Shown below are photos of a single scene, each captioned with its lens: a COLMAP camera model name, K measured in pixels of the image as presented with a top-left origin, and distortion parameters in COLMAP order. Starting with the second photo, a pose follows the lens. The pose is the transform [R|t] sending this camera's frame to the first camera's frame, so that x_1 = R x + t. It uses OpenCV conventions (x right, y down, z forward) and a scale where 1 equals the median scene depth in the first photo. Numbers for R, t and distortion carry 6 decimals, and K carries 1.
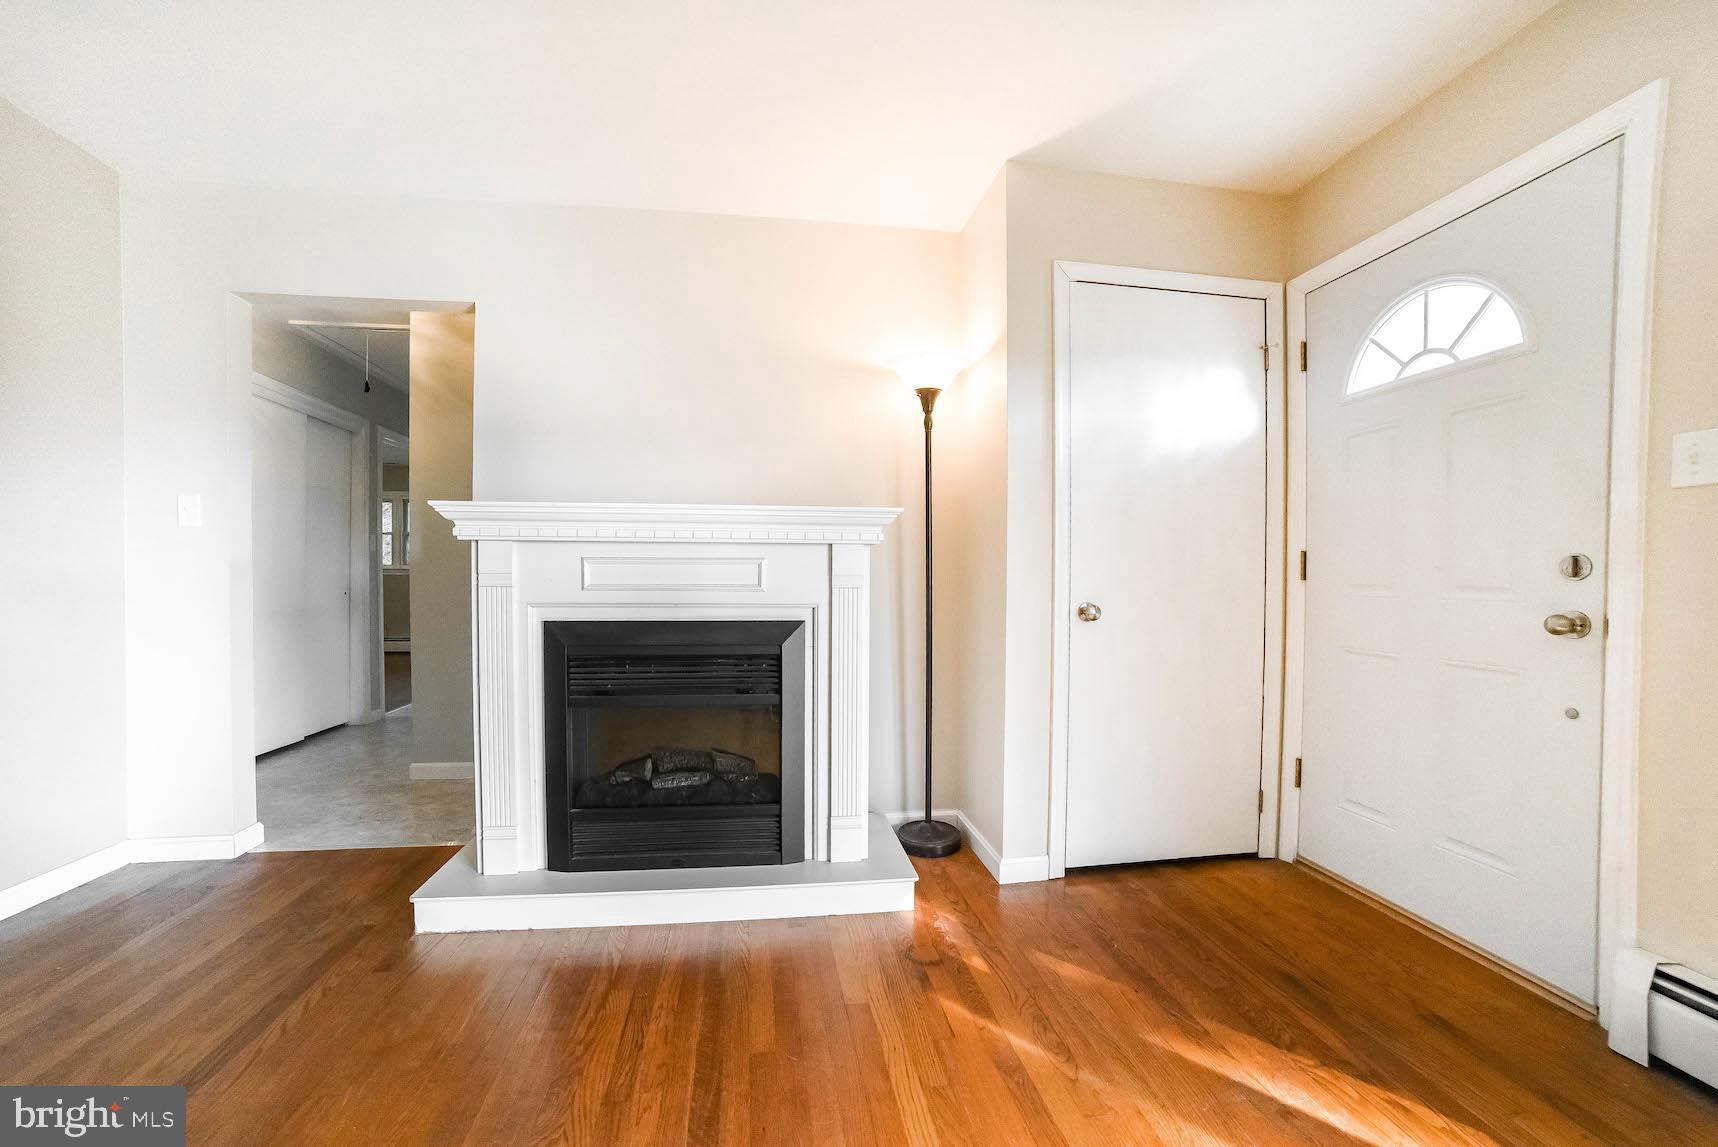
lens RADIAL K [[688.4, 0, 853.5], [0, 688.4, 586.8], [0, 0, 1]] dist [-0.079503, 0.032370]
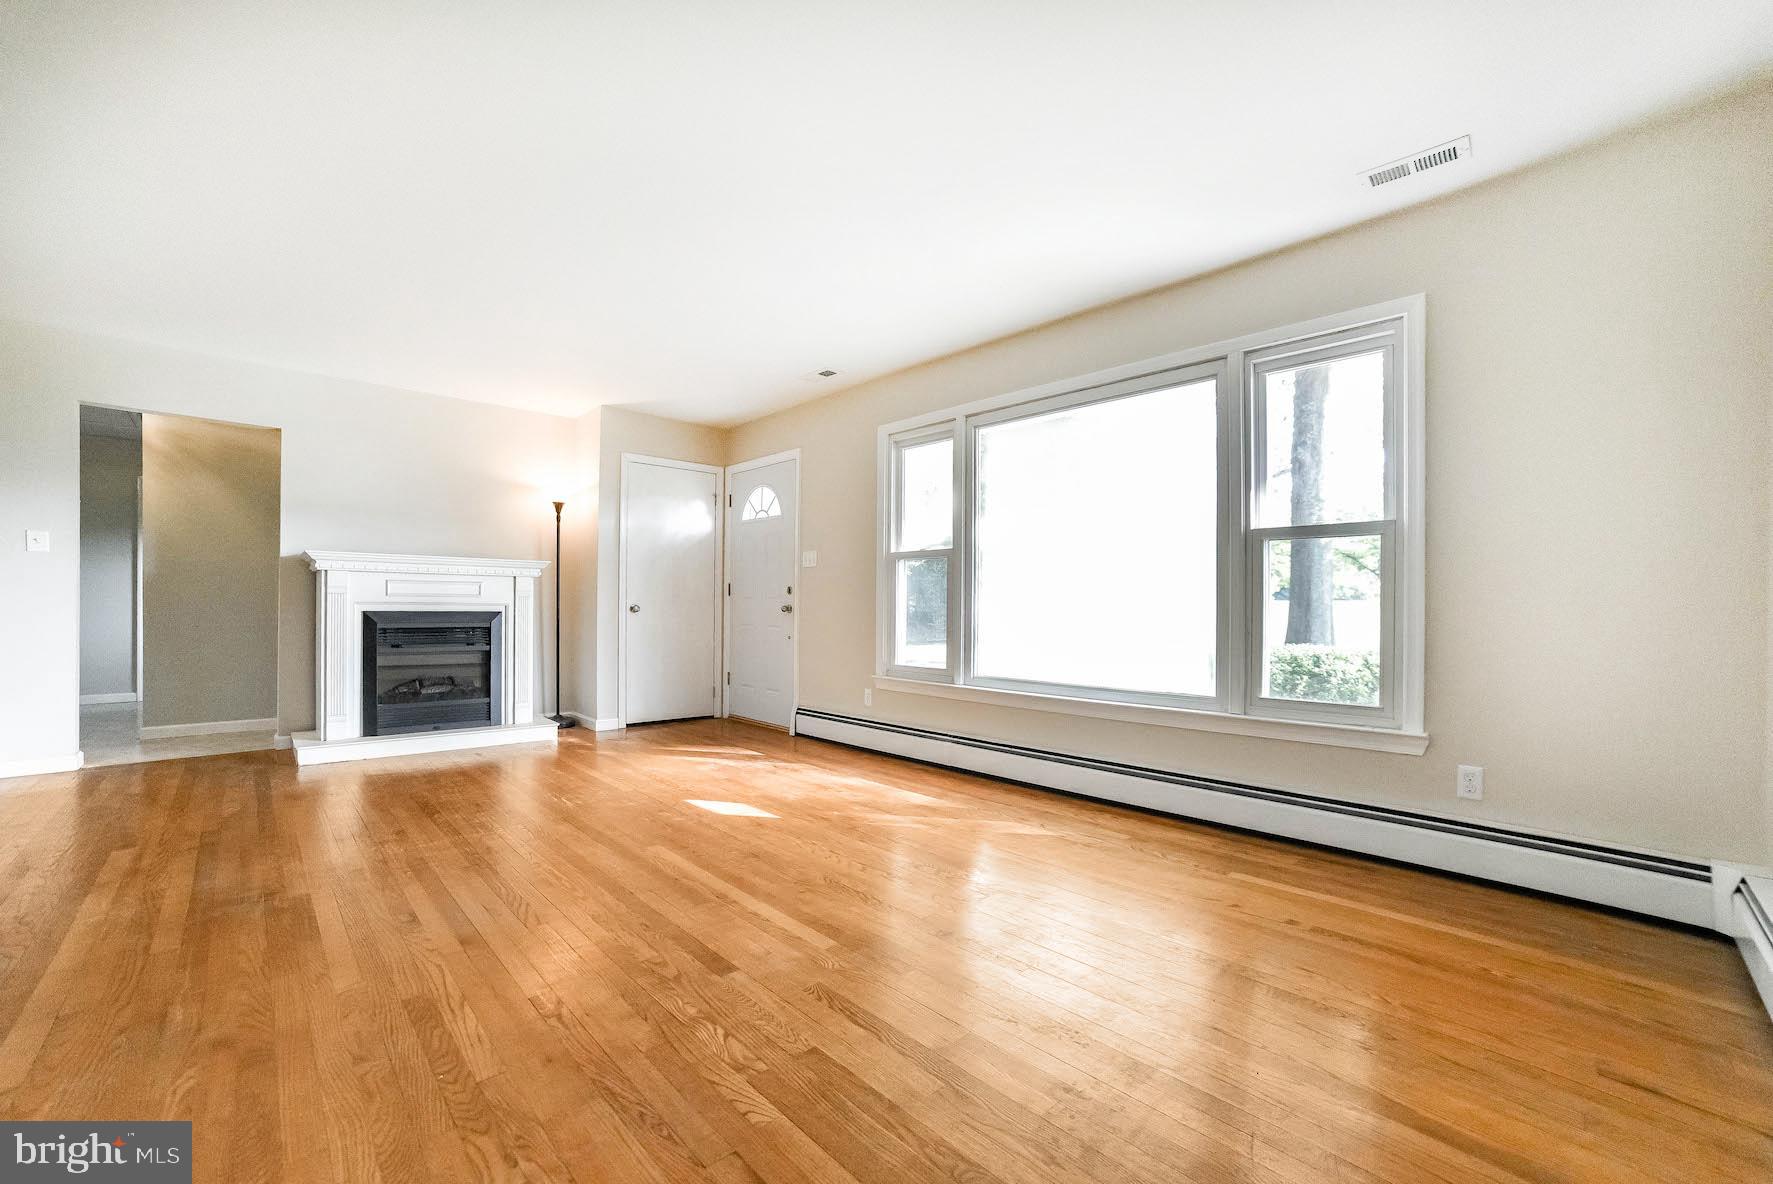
lens RADIAL K [[710.5, 0, 880.9], [0, 710.5, 605.7], [0, 0, 1]] dist [-0.079503, 0.032370]
pose [[0.823199, 0.003125, 0.567745, -0.332500], [0.003536, 0.999937, -0.010630, 0.058807], [-0.567742, 0.010758, 0.823136, -1.484518]]
